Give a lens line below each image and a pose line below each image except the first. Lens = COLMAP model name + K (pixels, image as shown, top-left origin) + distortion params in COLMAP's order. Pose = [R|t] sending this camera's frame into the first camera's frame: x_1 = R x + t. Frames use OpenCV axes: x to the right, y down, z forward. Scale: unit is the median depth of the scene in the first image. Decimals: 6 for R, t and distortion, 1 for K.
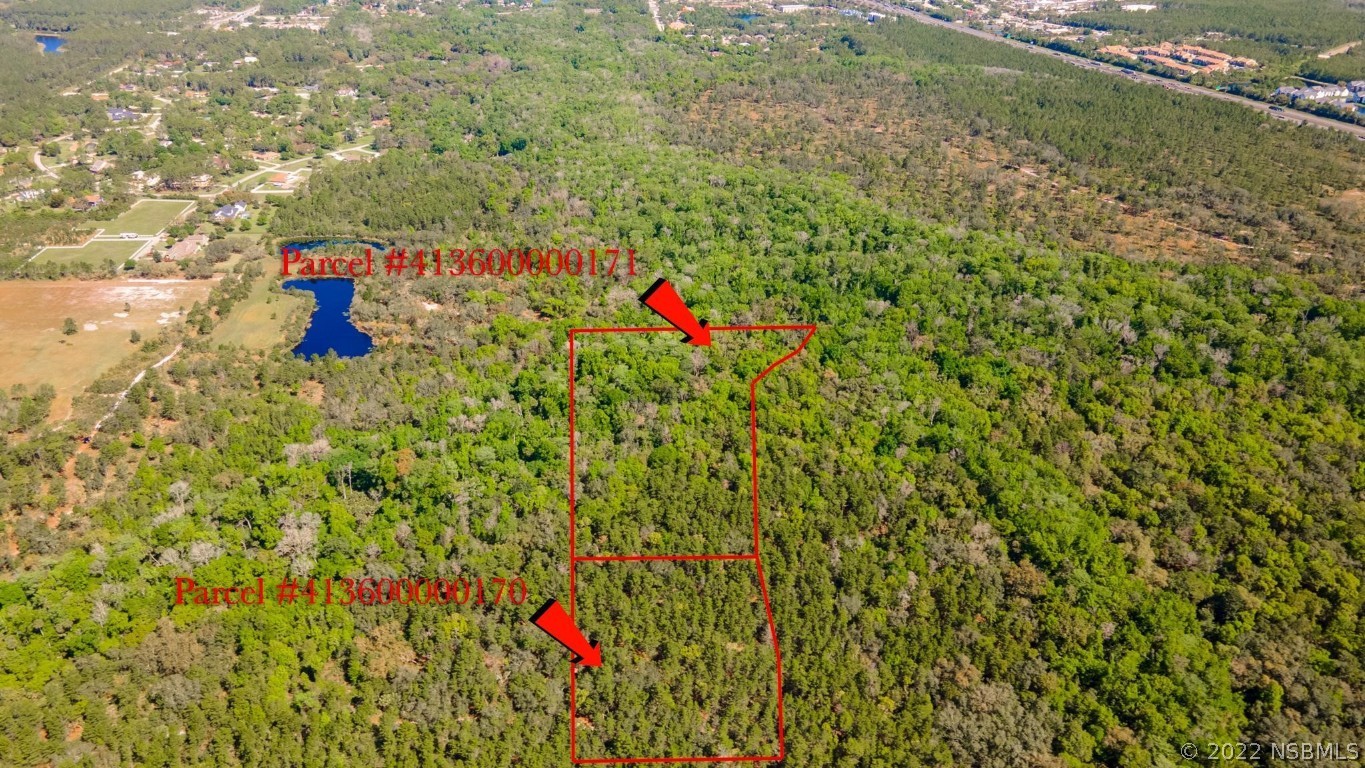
lens RADIAL K [[1005.8, 0, 682.2], [0, 1005.8, 387.4], [0, 0, 1]] dist [0.021942, 0.052236]
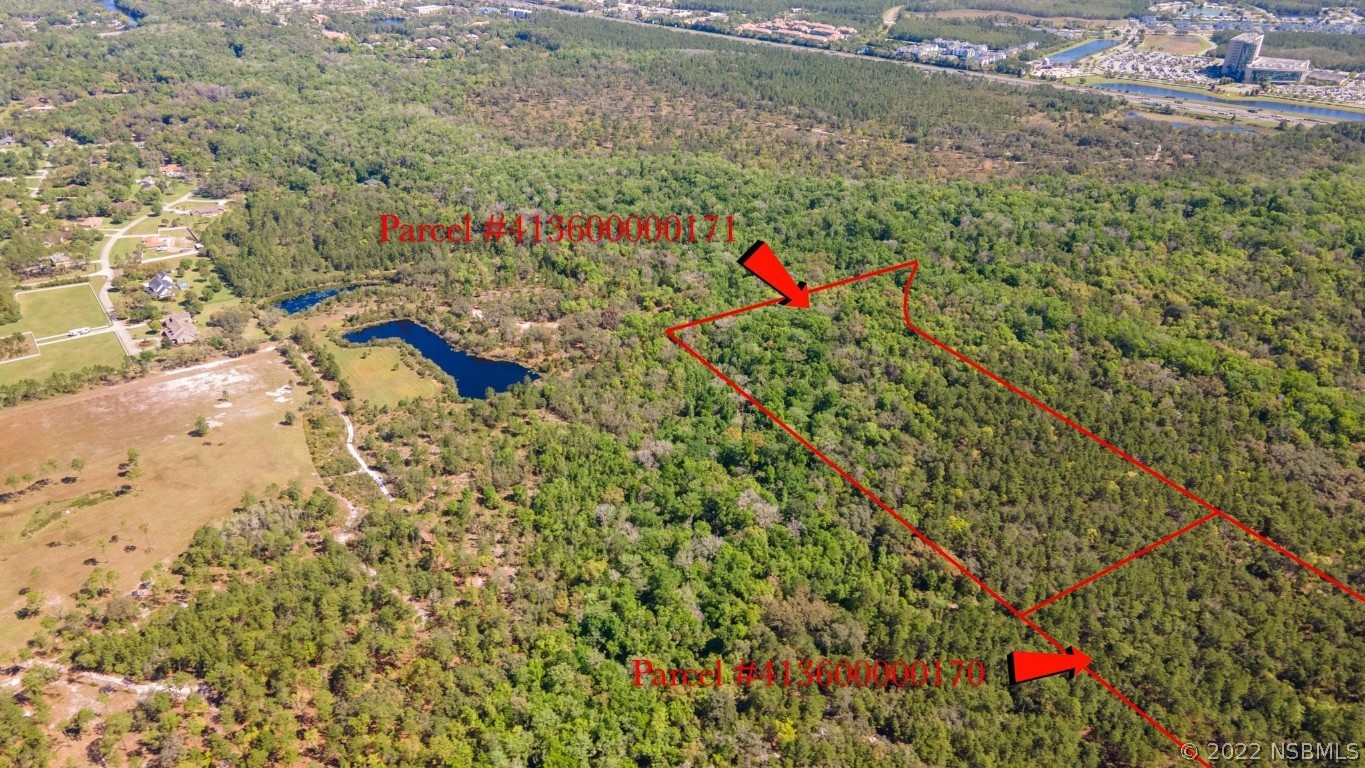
lens RADIAL K [[1005.8, 0, 683.5], [0, 1005.8, 392.0], [0, 0, 1]] dist [0.021942, 0.052236]
pose [[0.860790, -0.240957, 0.448309, -0.432915], [0.235244, 0.969457, 0.069377, -0.035562], [-0.451333, 0.045743, 0.891182, 0.019845]]
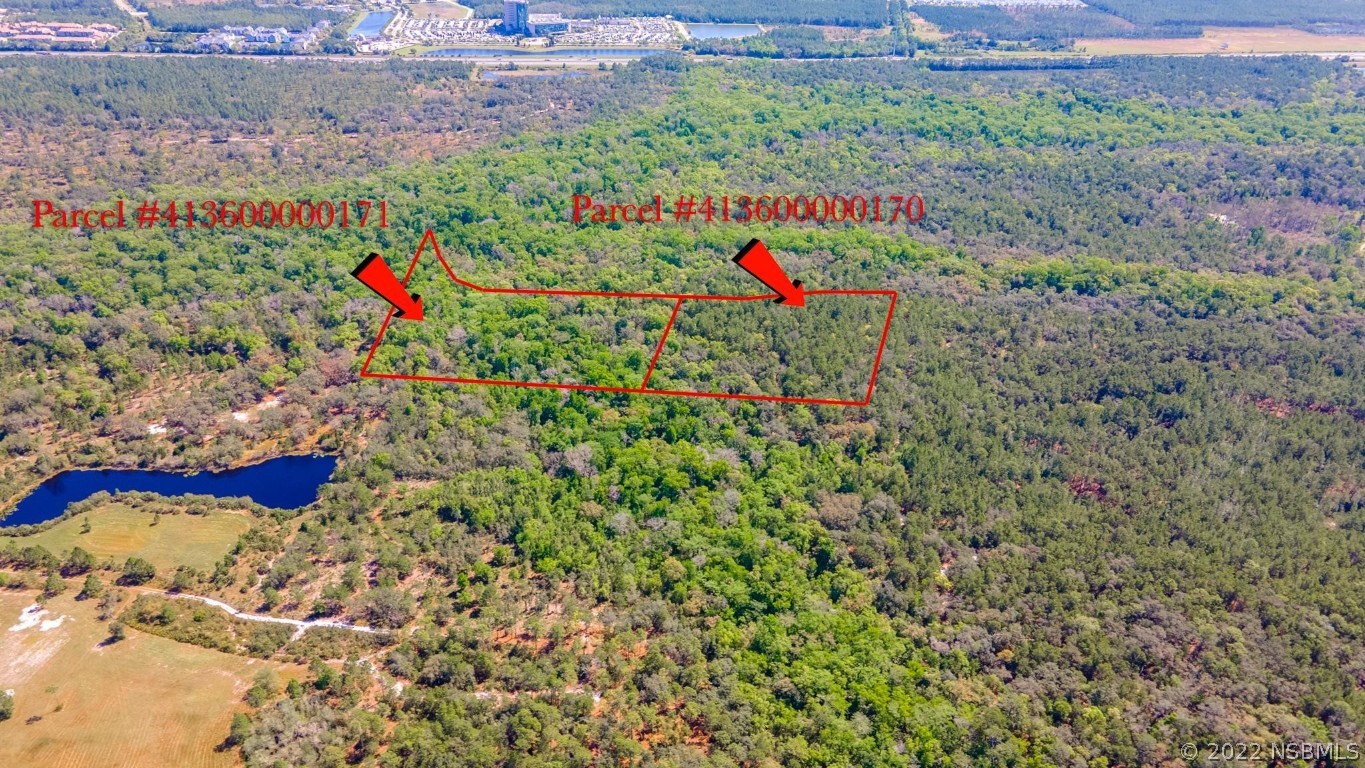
lens RADIAL K [[1005.8, 0, 683.3], [0, 1005.8, 376.7], [0, 0, 1]] dist [0.021942, 0.052236]
pose [[0.209733, -0.466137, 0.859493, -0.649670], [0.441879, 0.829342, 0.341958, -0.170599], [-0.872213, 0.308072, 0.379917, 0.256537]]
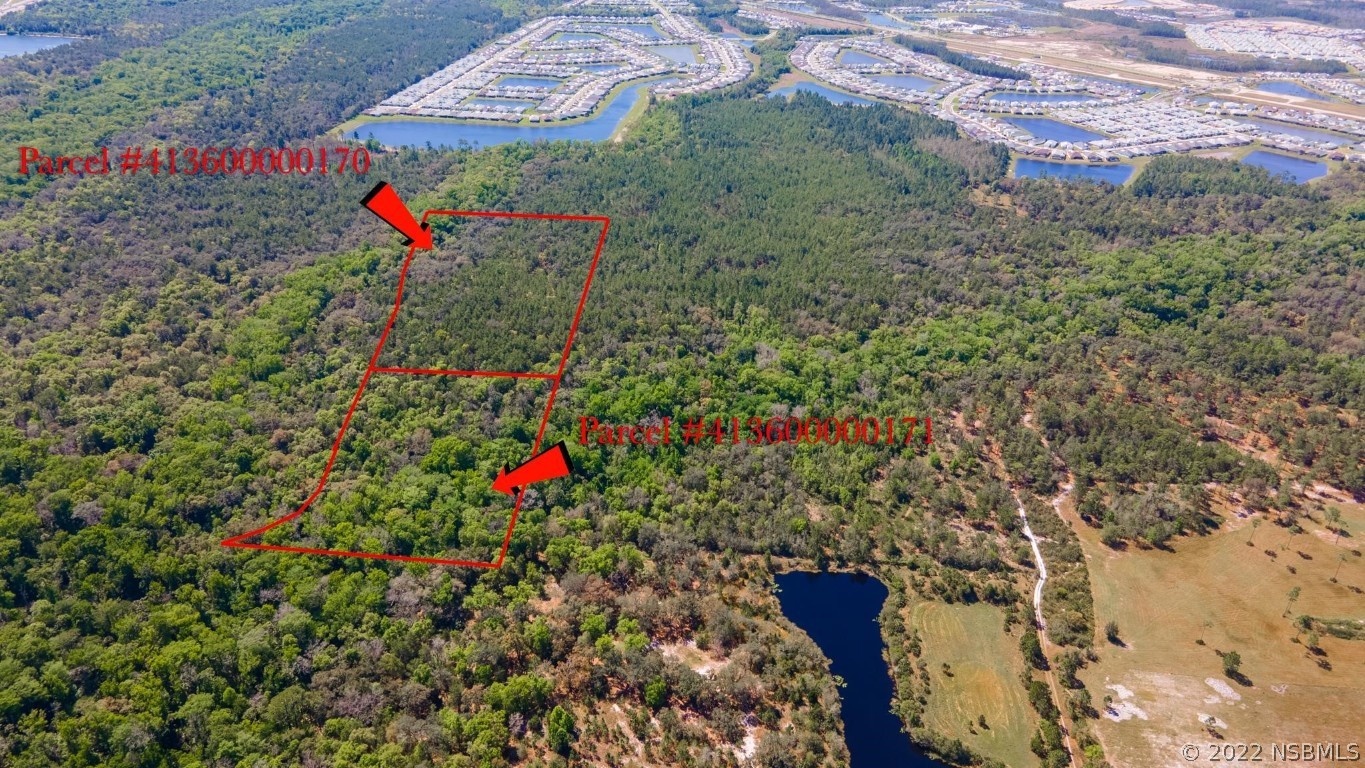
lens RADIAL K [[1005.8, 0, 682.3], [0, 1005.8, 385.7], [0, 0, 1]] dist [0.021942, 0.052236]
pose [[-0.982817, -0.110807, 0.147624, -0.226705], [0.059745, 0.565748, 0.822411, -0.500897], [-0.174647, 0.817099, -0.549407, 0.881670]]
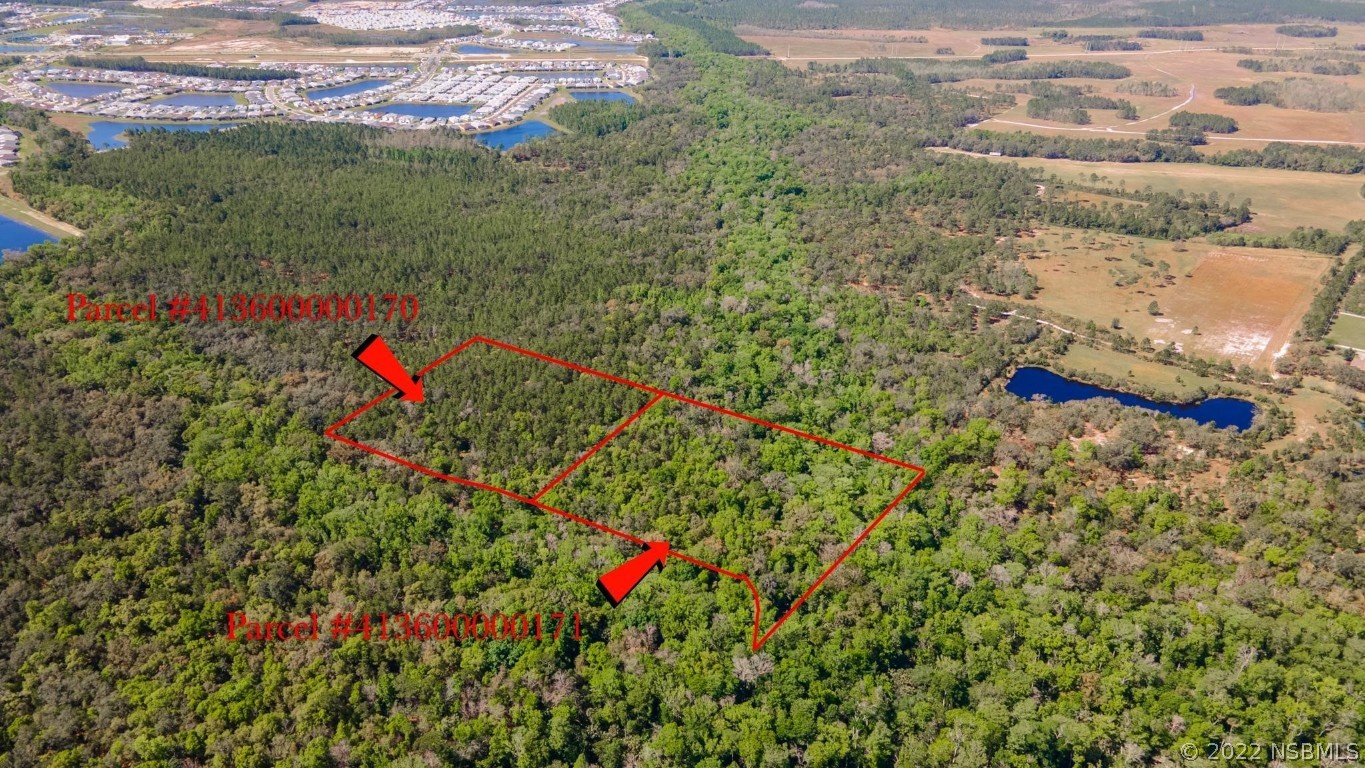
lens RADIAL K [[1005.8, 0, 684.8], [0, 1005.8, 384.0], [0, 0, 1]] dist [0.021942, 0.052236]
pose [[-0.657865, 0.333096, -0.675470, 0.408242], [-0.365206, 0.643284, 0.672912, -0.414479], [0.658663, 0.689371, -0.301545, 0.729096]]
